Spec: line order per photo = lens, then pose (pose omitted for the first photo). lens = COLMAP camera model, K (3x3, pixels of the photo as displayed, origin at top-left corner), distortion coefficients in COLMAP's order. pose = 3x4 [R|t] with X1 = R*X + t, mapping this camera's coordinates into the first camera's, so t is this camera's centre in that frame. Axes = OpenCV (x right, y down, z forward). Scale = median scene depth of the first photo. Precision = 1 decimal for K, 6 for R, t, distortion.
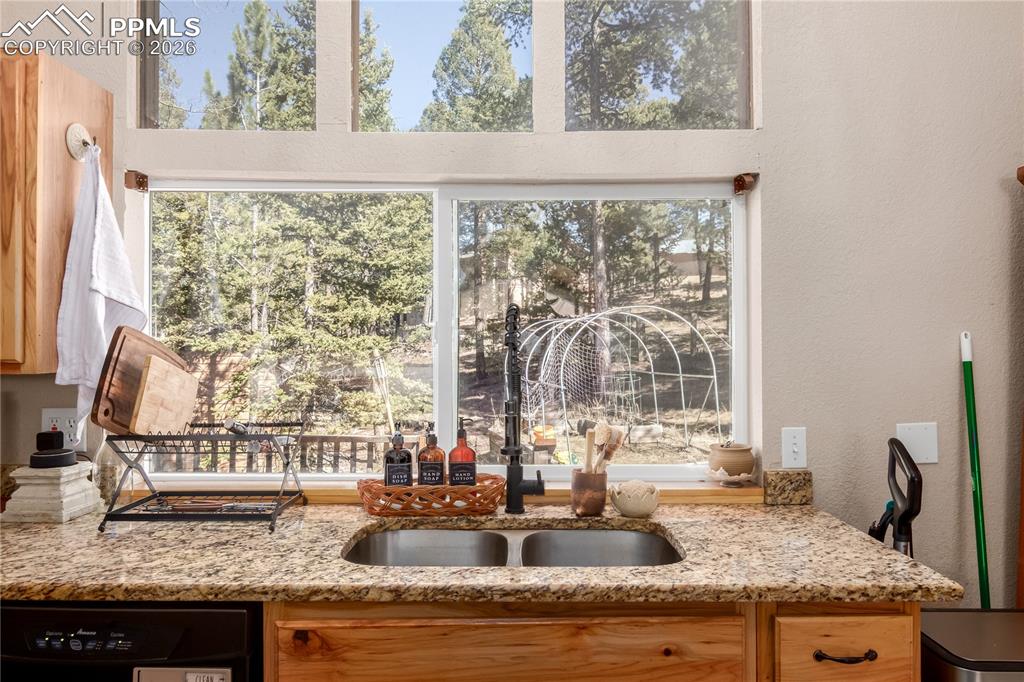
lens RADIAL K [[682.3, 0, 507.7], [0, 682.3, 342.9], [0, 0, 1]] dist [0.002787, -0.000758]
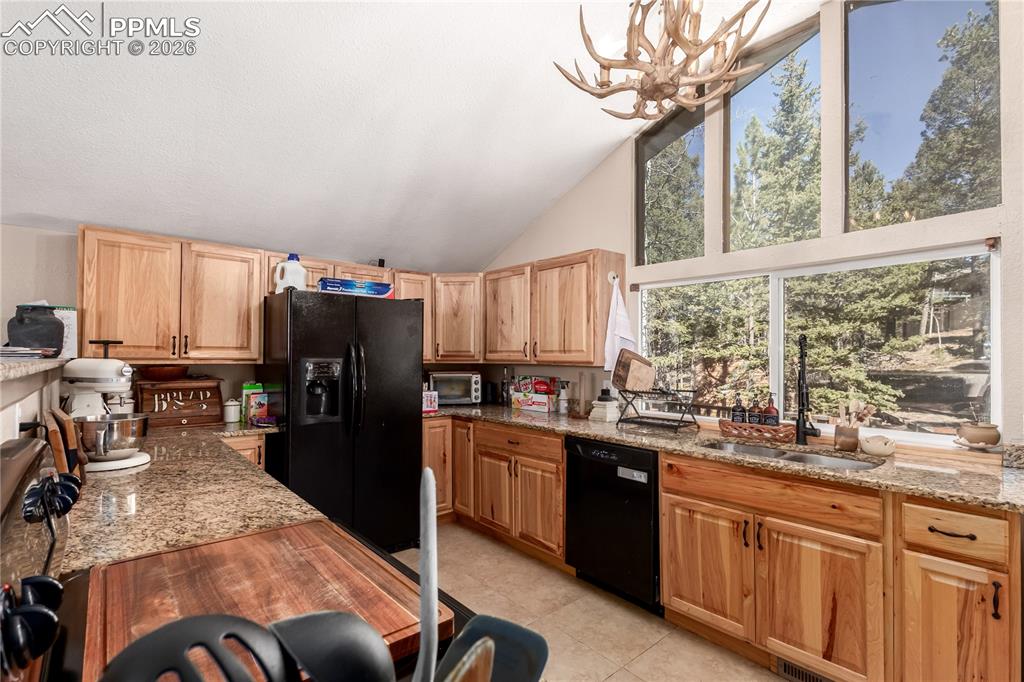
lens RADIAL K [[469.7, 0, 509.8], [0, 469.7, 347.7], [0, 0, 1]] dist [0.000400, -0.000240]
pose [[0.648607, -0.011669, -0.761034, 0.479134], [0.003950, 0.999921, -0.011966, -0.006773], [0.761114, 0.004755, 0.648601, -0.459195]]
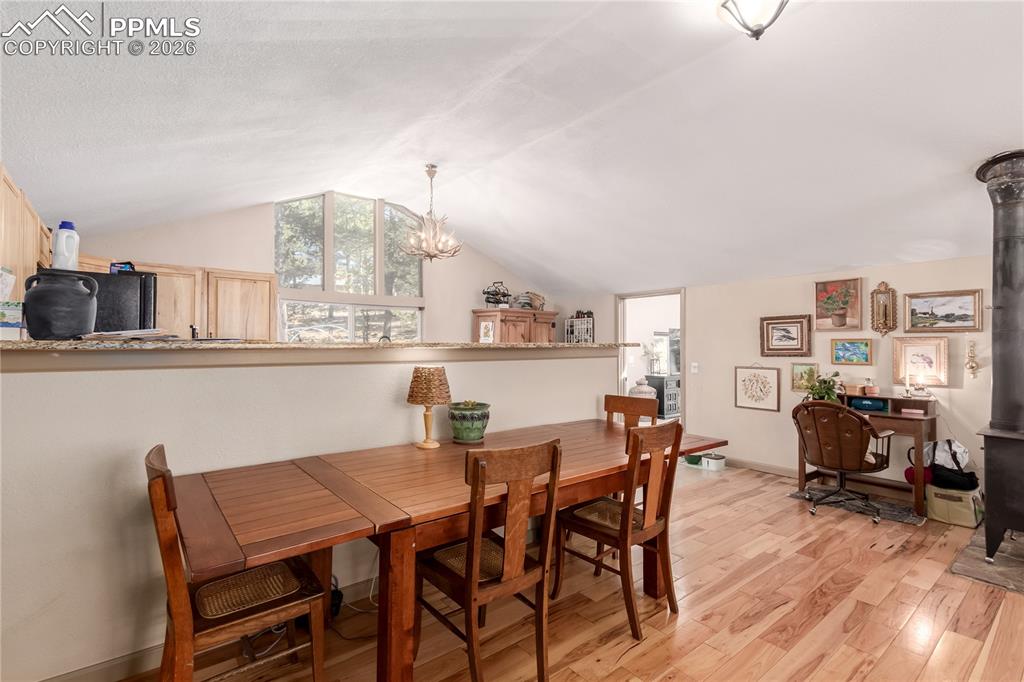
lens RADIAL K [[469.7, 0, 509.8], [0, 469.7, 347.7], [0, 0, 1]] dist [0.000400, -0.000240]
pose [[0.785430, -0.001966, 0.618947, -1.225257], [0.001896, 0.999998, 0.000771, 0.017001], [-0.618947, 0.000568, 0.785432, -1.948561]]
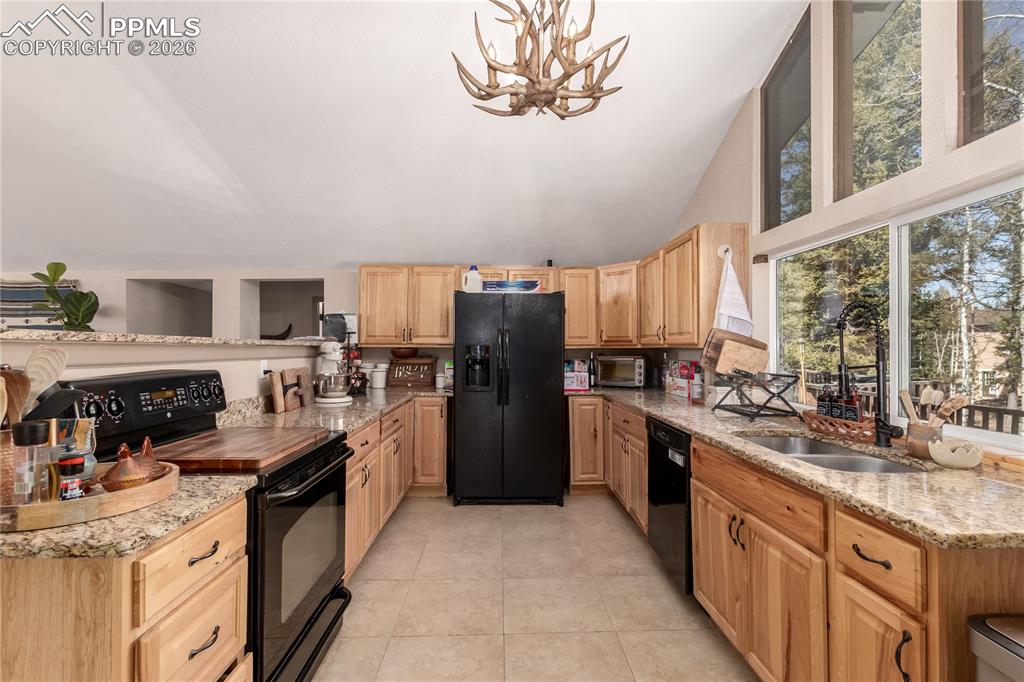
lens RADIAL K [[466.0, 0, 512.0], [0, 466.0, 341.0], [0, 0, 1]] dist [0.003738, 0.000107]
pose [[0.023675, -0.016649, -0.999581, 0.968702], [0.009139, 0.999823, -0.016437, 0.037900], [0.999678, -0.008746, 0.023823, 0.207257]]
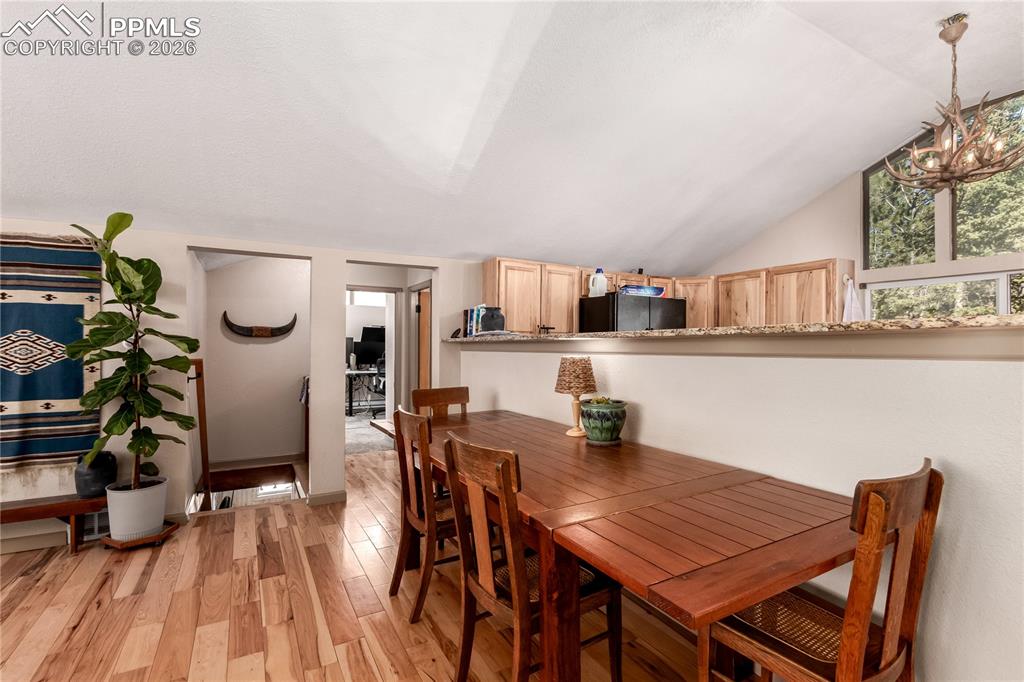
lens RADIAL K [[466.0, 0, 512.0], [0, 466.0, 341.0], [0, 0, 1]] dist [0.003738, 0.000107]
pose [[0.485900, -0.009370, -0.873964, 0.605726], [0.001393, 0.999950, -0.009946, 0.037518], [0.874013, 0.003615, 0.485889, -1.601911]]
